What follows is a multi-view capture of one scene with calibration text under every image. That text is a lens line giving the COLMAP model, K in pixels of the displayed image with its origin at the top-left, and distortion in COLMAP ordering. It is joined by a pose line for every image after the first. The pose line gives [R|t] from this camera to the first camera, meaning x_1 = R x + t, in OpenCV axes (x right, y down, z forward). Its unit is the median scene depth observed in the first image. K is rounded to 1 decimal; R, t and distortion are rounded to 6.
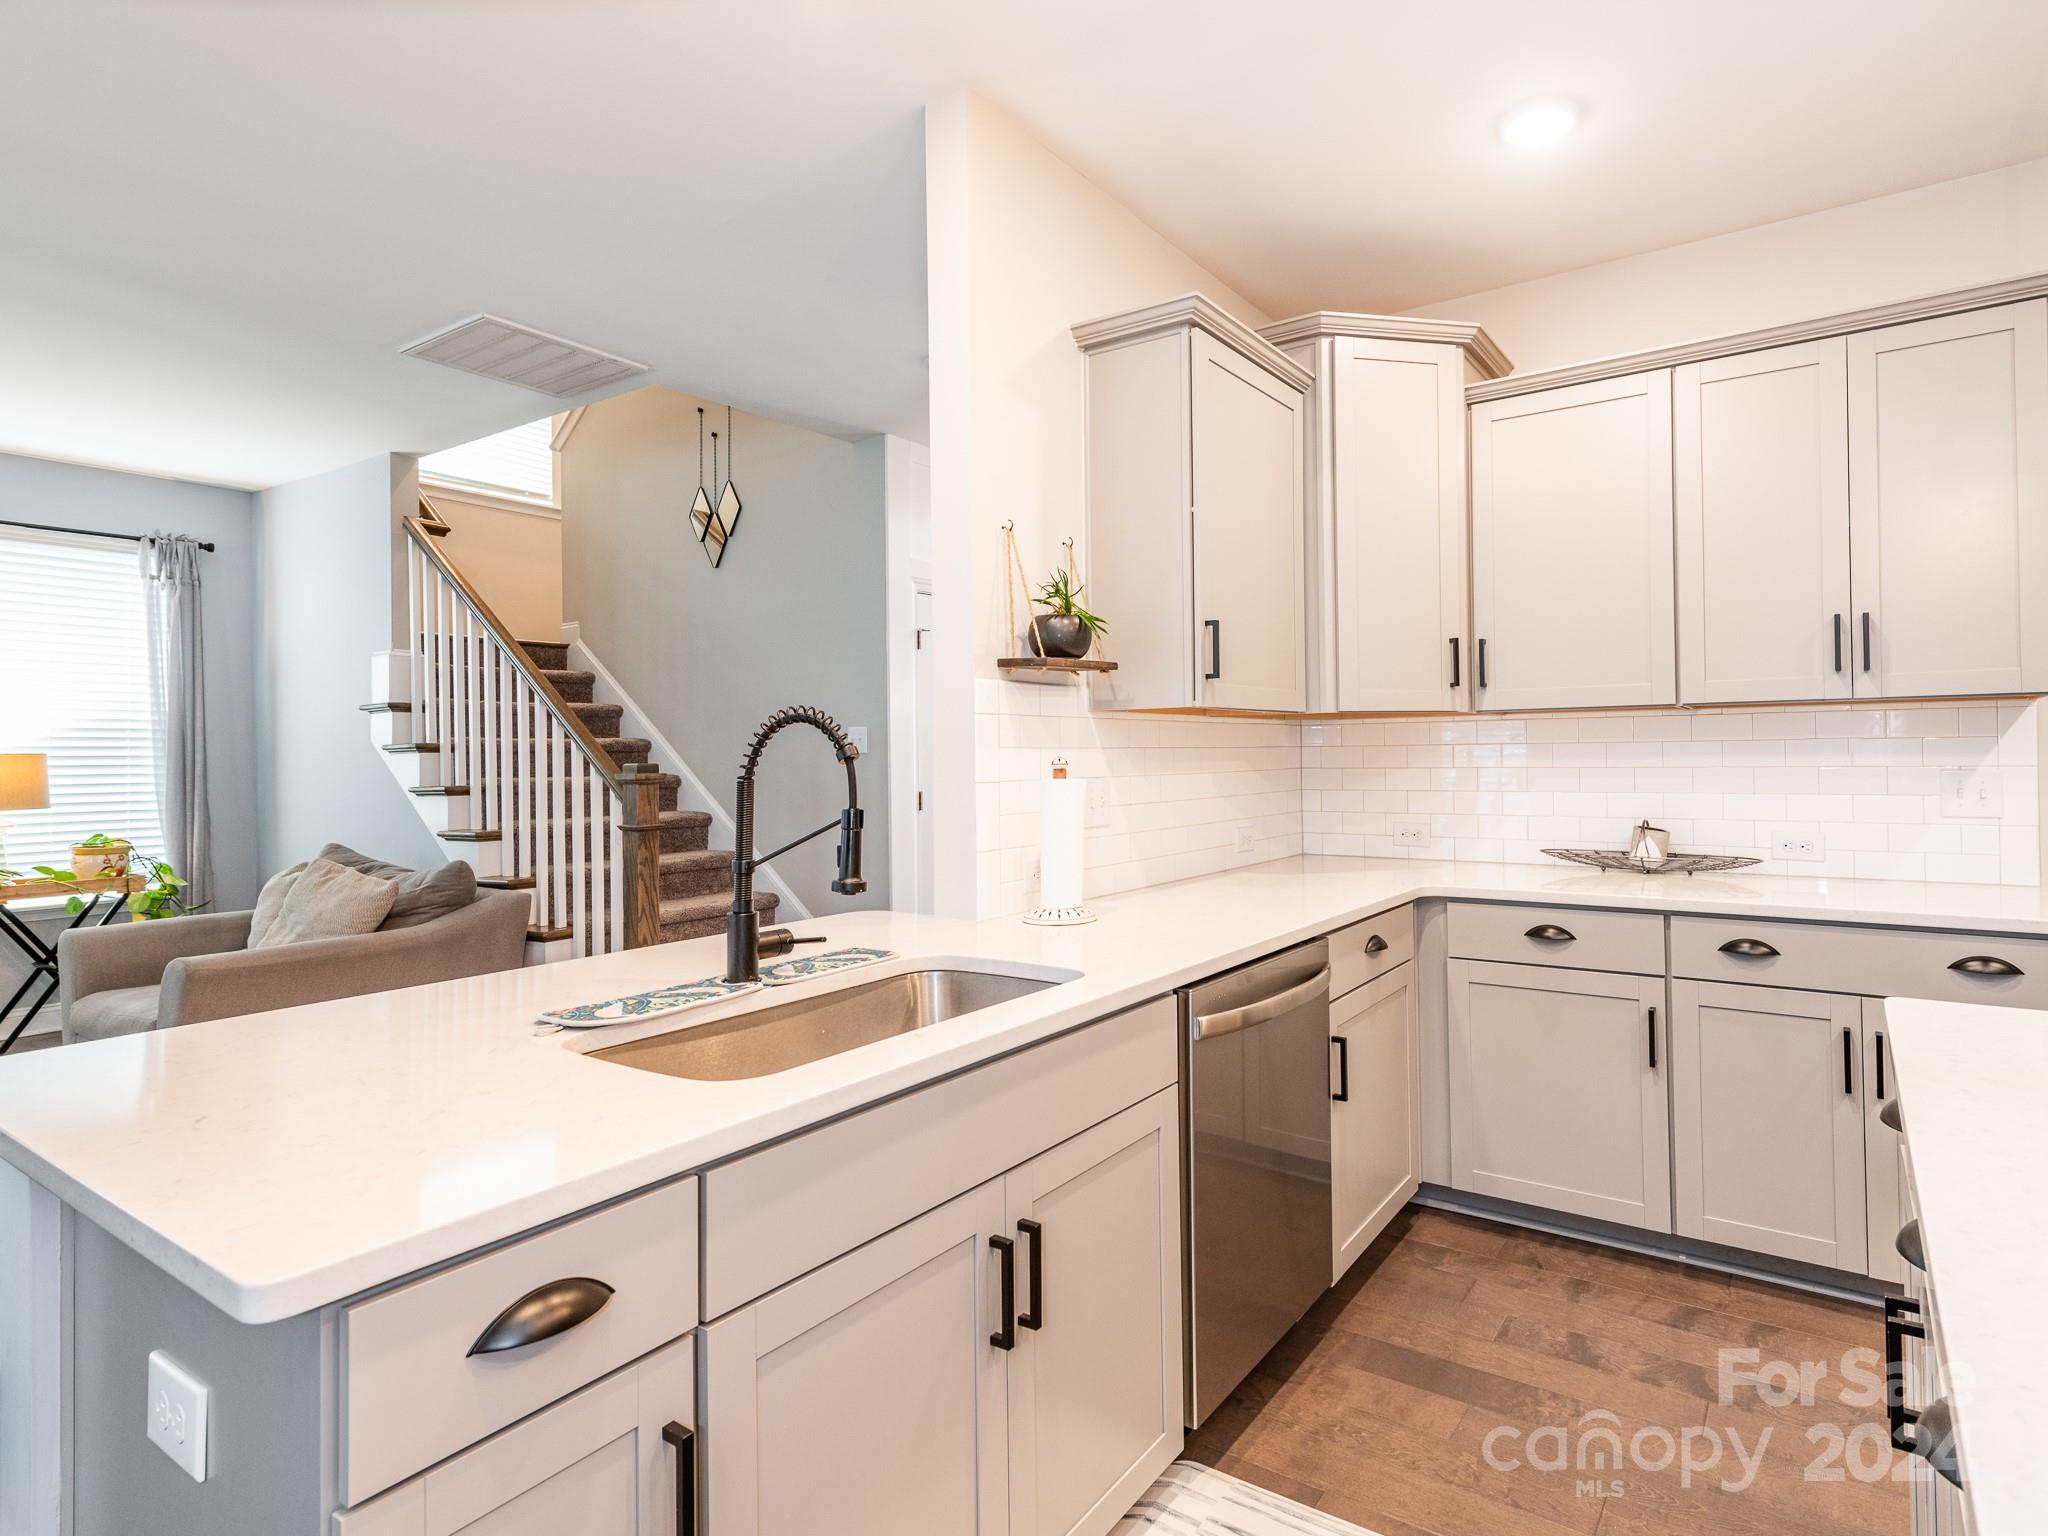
lens RADIAL K [[1010.5, 0, 1138.3], [0, 1010.5, 741.2], [0, 0, 1]] dist [-0.004502, 0.000232]
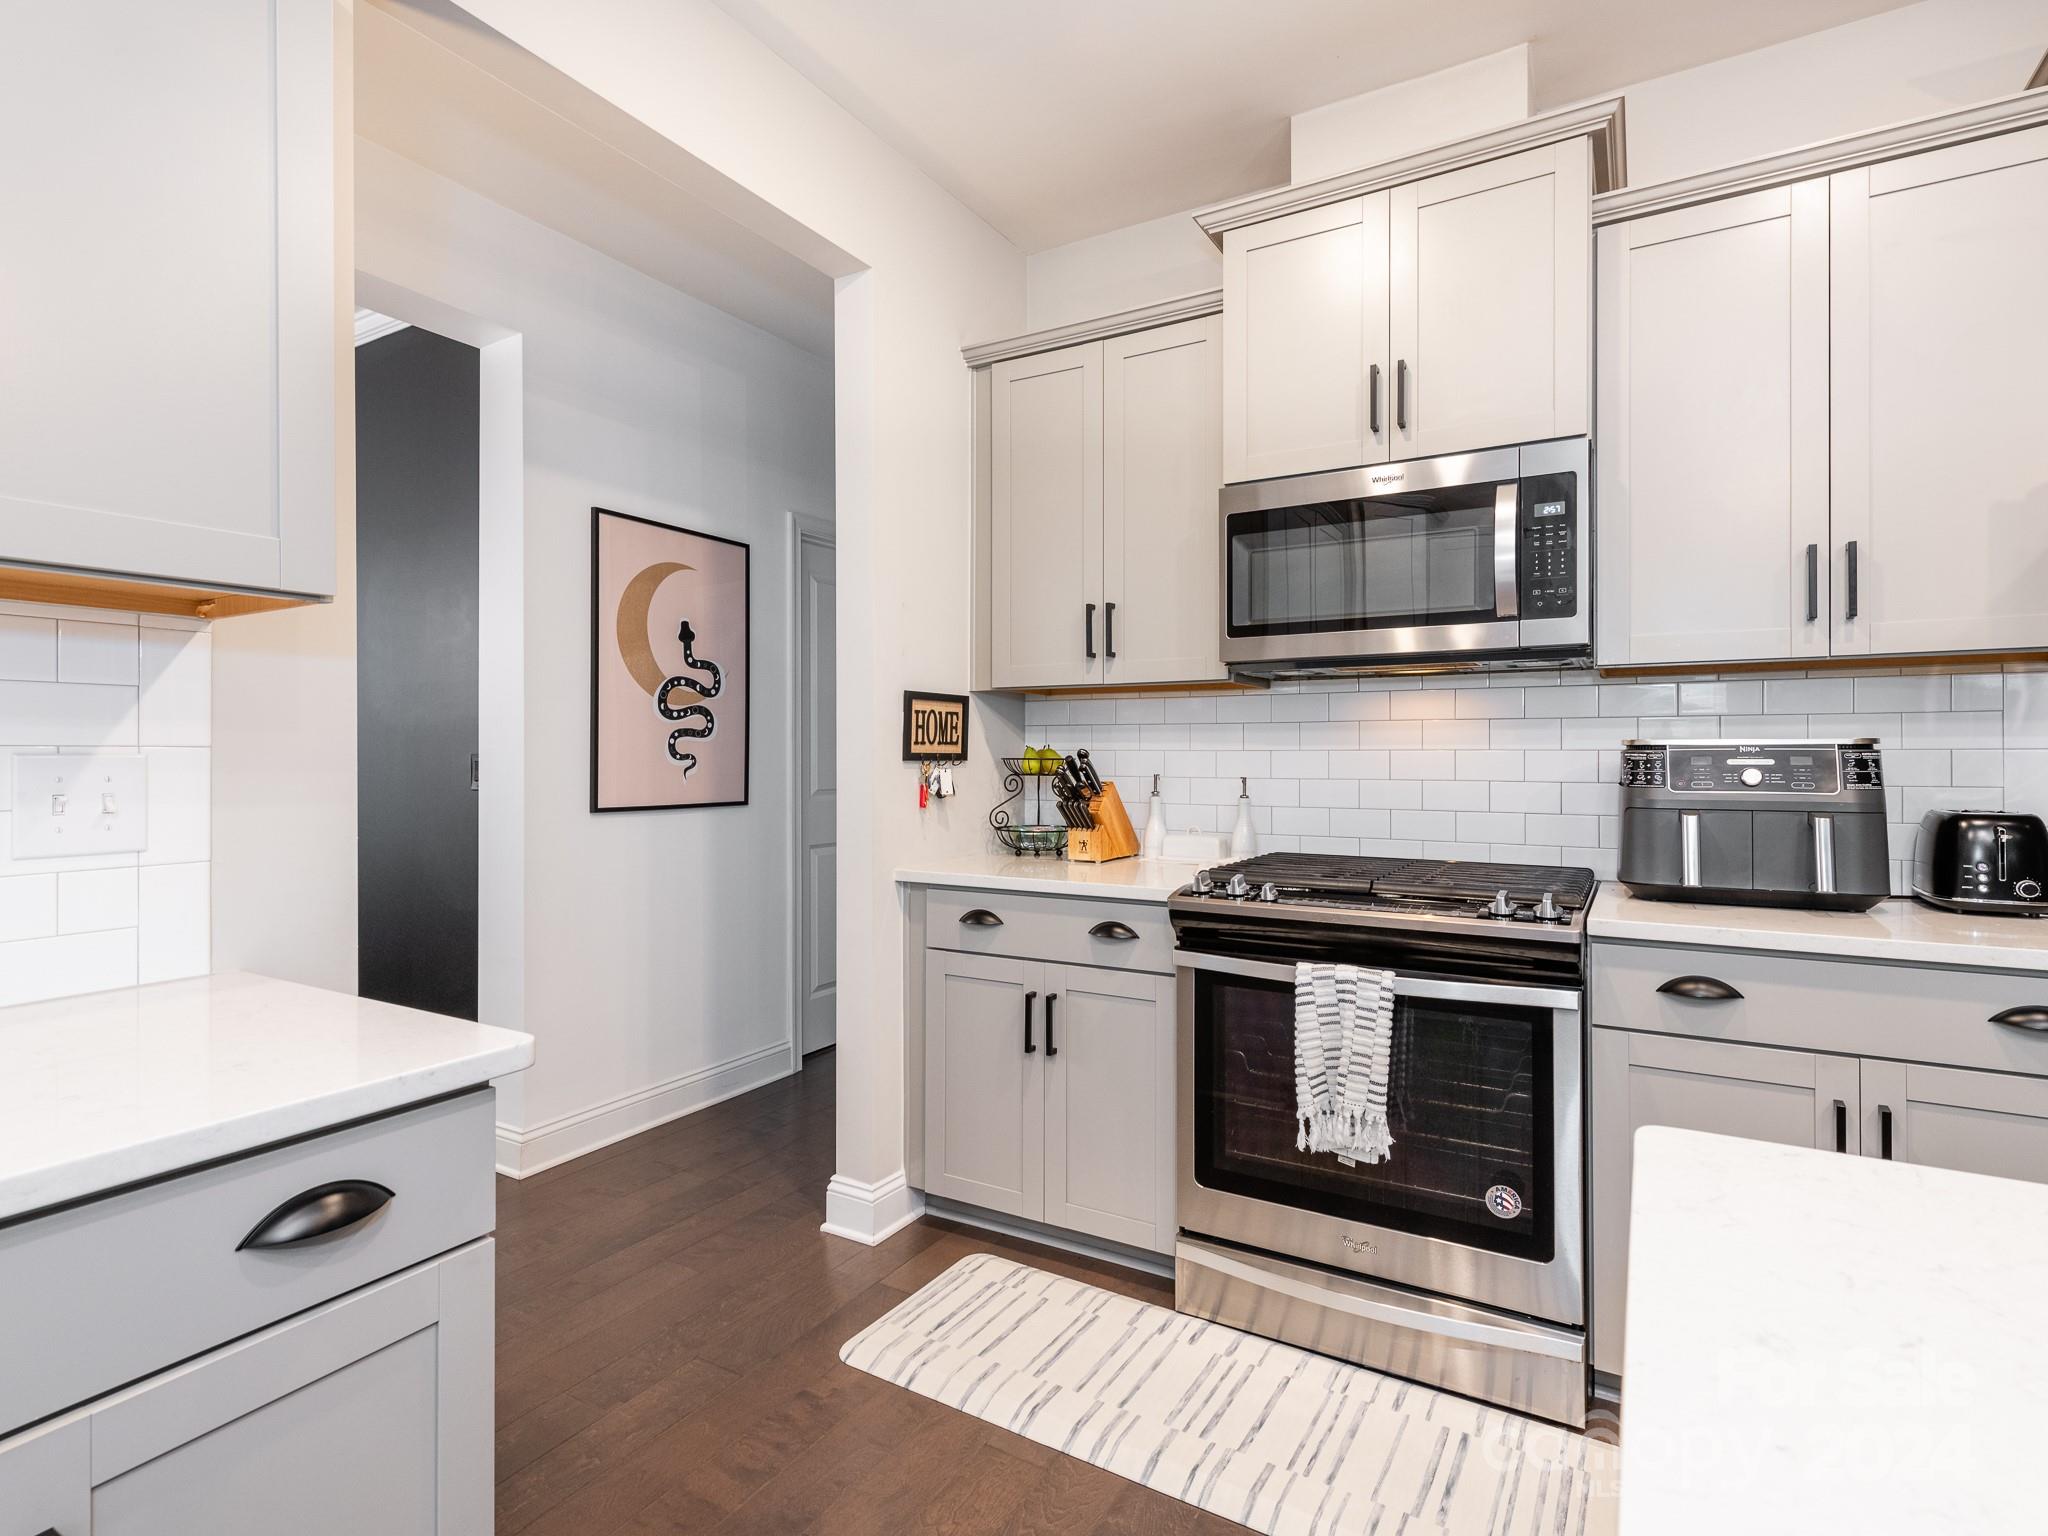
lens RADIAL K [[1010.5, 0, 1013.4], [0, 1010.5, 743.6], [0, 0, 1]] dist [-0.004502, 0.000232]
pose [[-0.057171, 0.020583, 0.998152, 0.330221], [-0.013796, 0.999676, -0.021404, 0.026534], [-0.998269, -0.014994, -0.056868, 0.570237]]
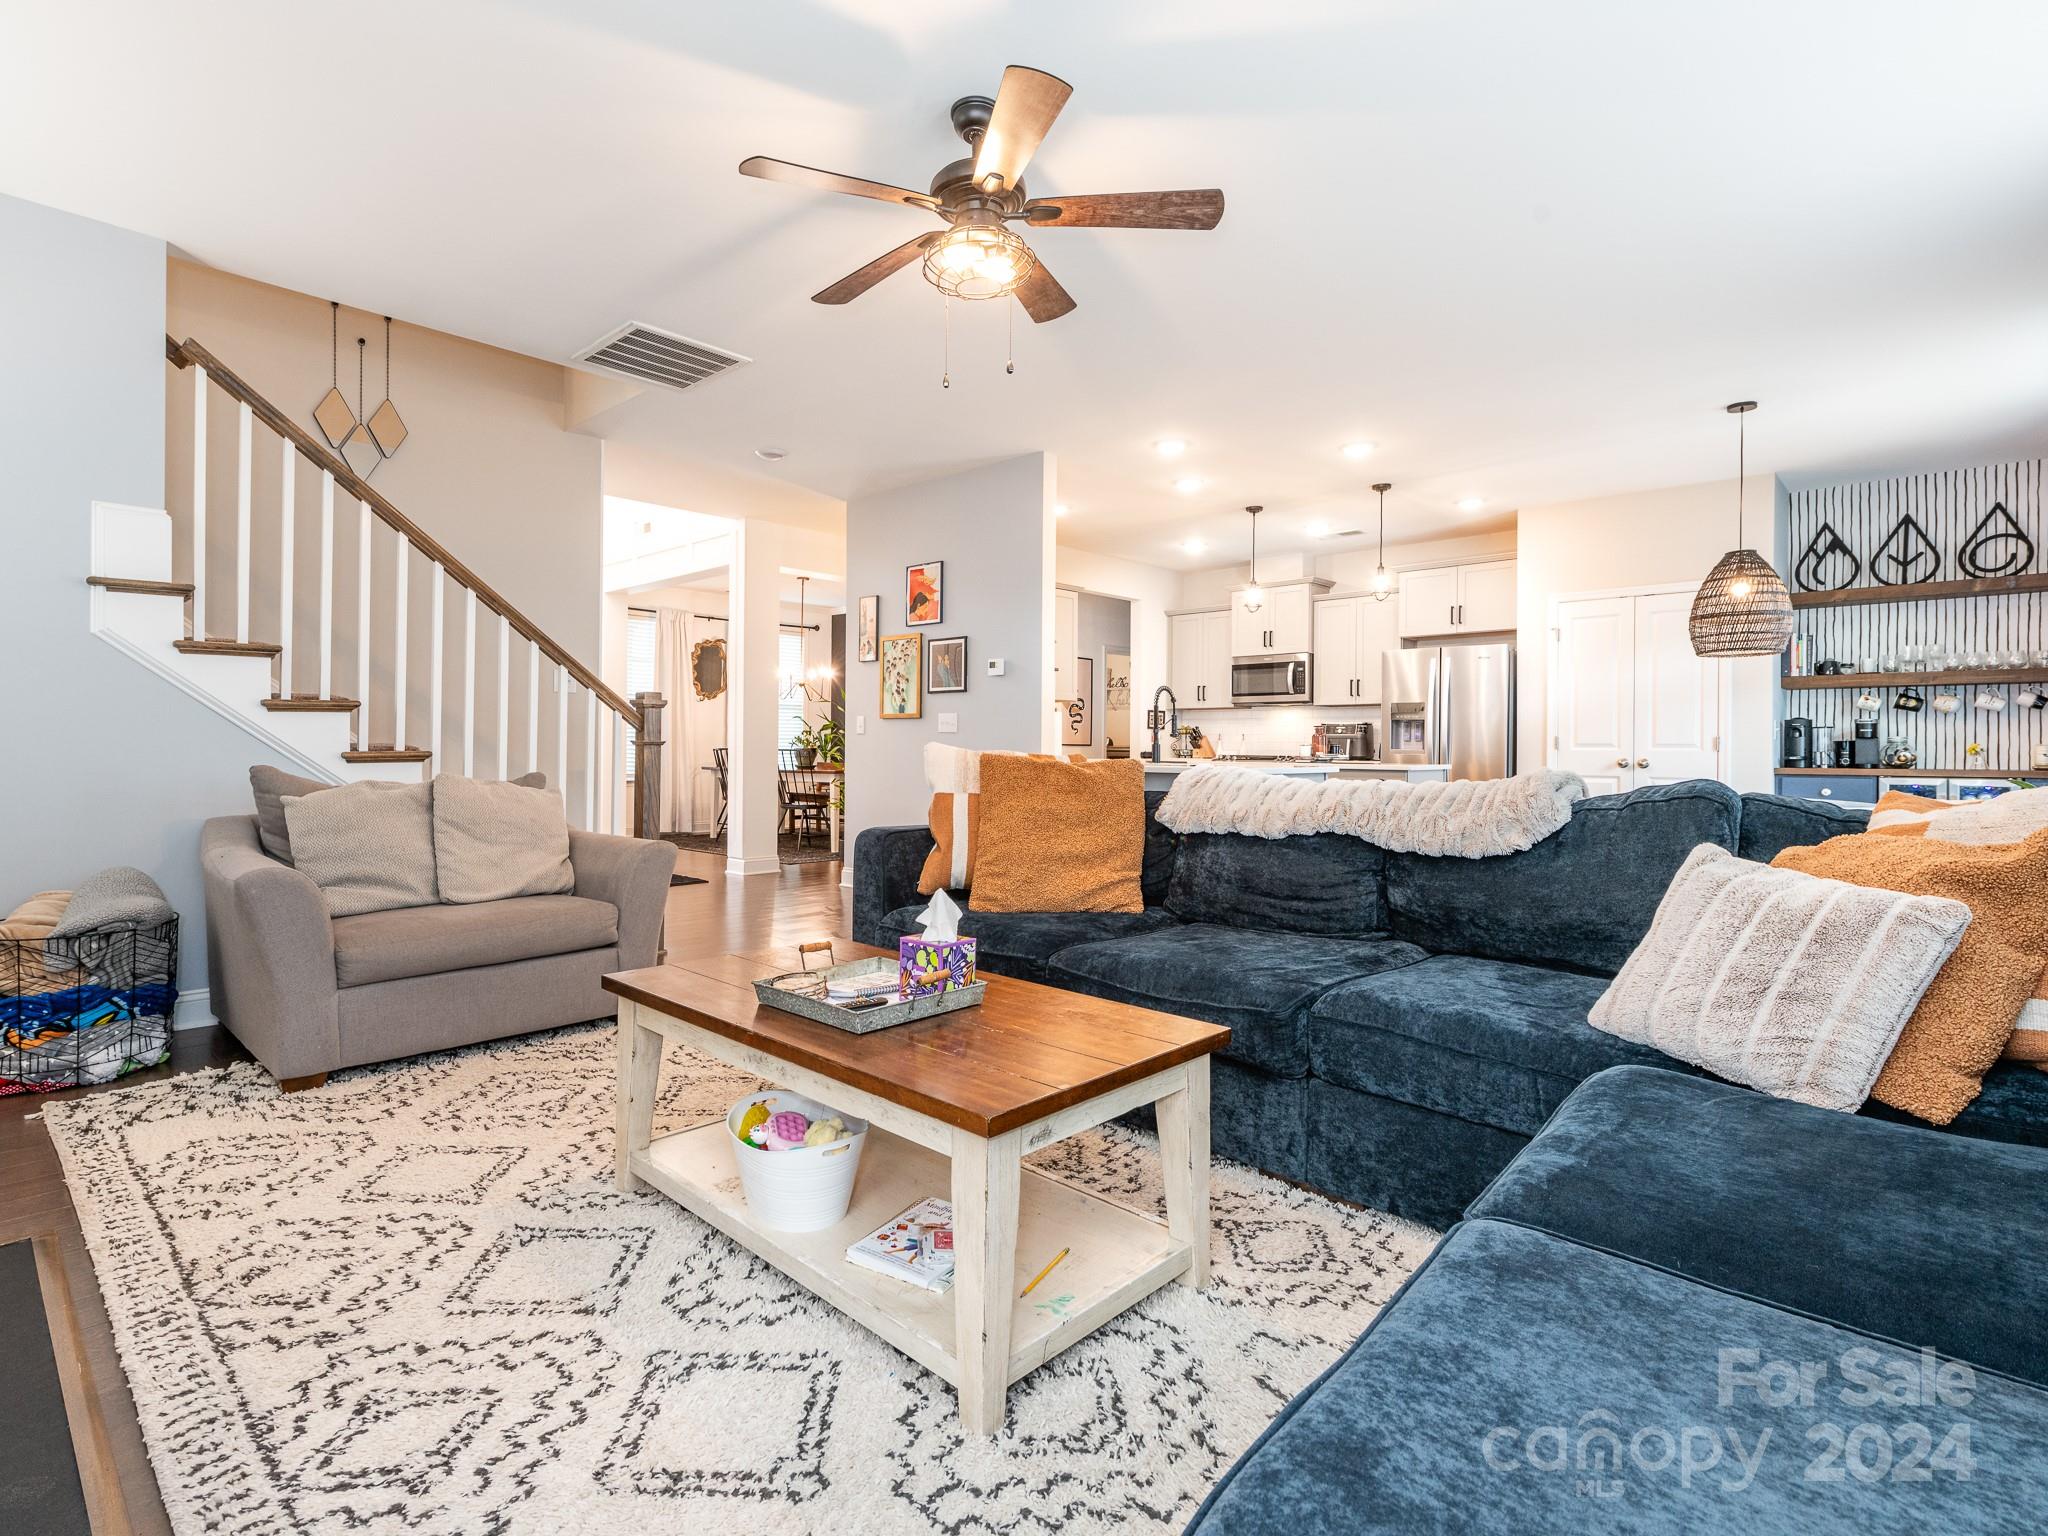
lens RADIAL K [[1010.5, 0, 927.8], [0, 1010.5, 748.4], [0, 0, 1]] dist [-0.004502, 0.000232]
pose [[0.203101, 0.011153, 0.979094, -2.269768], [-0.024483, 0.999680, -0.006309, 0.131438], [-0.978852, -0.022689, 0.203309, 0.644067]]
